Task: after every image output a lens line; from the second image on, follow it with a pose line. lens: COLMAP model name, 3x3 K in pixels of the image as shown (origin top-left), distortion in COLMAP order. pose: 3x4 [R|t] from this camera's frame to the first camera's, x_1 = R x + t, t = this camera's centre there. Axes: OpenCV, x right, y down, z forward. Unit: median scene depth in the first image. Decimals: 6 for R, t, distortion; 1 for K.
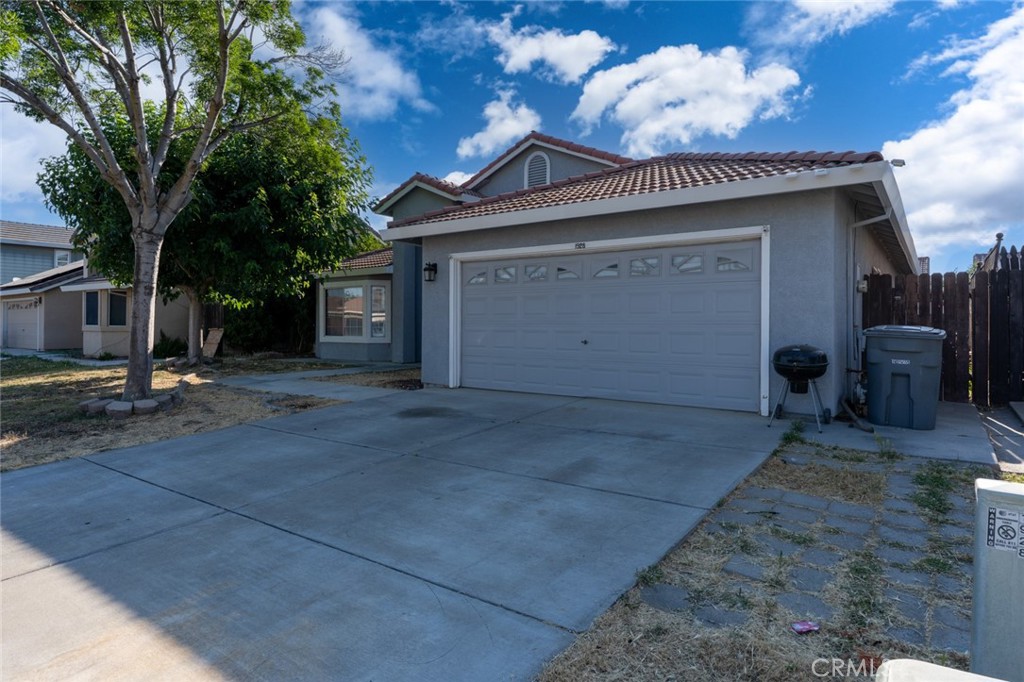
lens RADIAL K [[595.1, 0, 538.1], [0, 595.1, 322.0], [0, 0, 1]] dist [-0.005843, 0.004259]
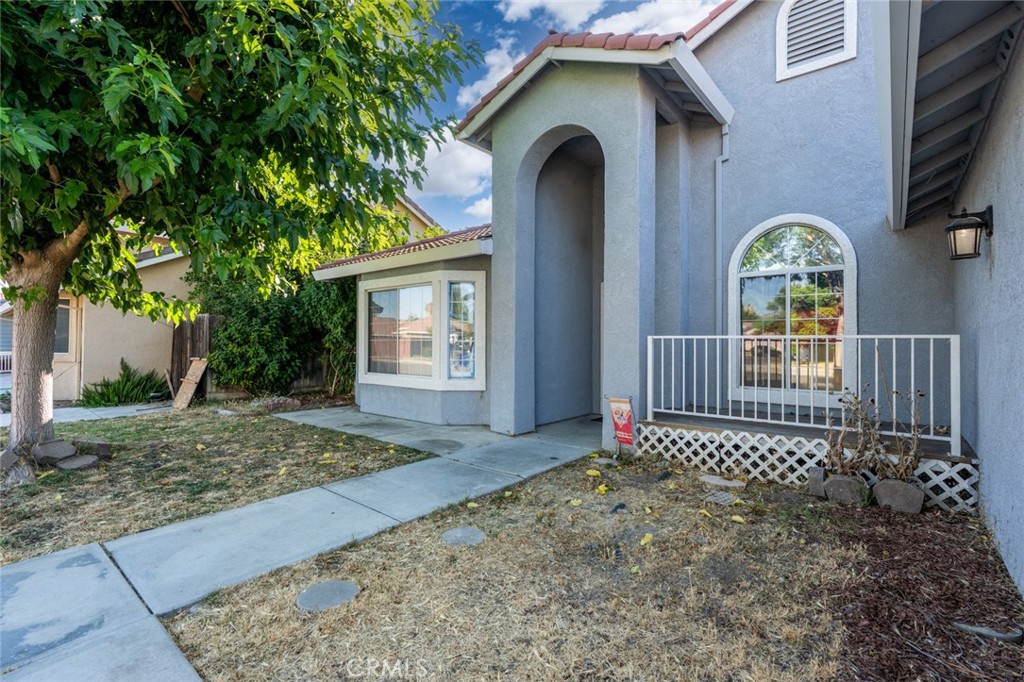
lens RADIAL K [[462.4, 0, 530.1], [0, 462.4, 340.8], [0, 0, 1]] dist [-0.007914, 0.003193]
pose [[0.998401, 0.001154, -0.056523, -0.364713], [-0.001081, 0.999999, 0.001314, -0.017517], [0.056525, -0.001250, 0.998400, 1.169608]]
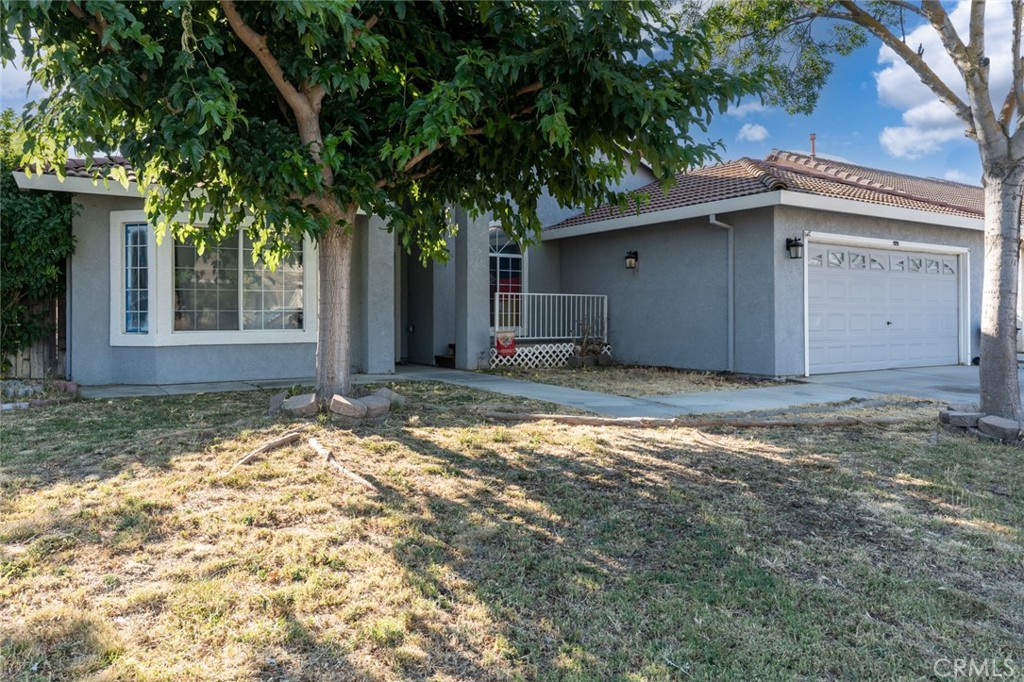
lens RADIAL K [[713.2, 0, 518.0], [0, 713.2, 317.9], [0, 0, 1]] dist [0.017936, 0.007680]
pose [[0.370188, -0.007317, 0.928928, -1.582792], [-0.007378, 0.999914, 0.010816, 0.012696], [-0.928927, -0.010857, 0.370103, 1.189125]]
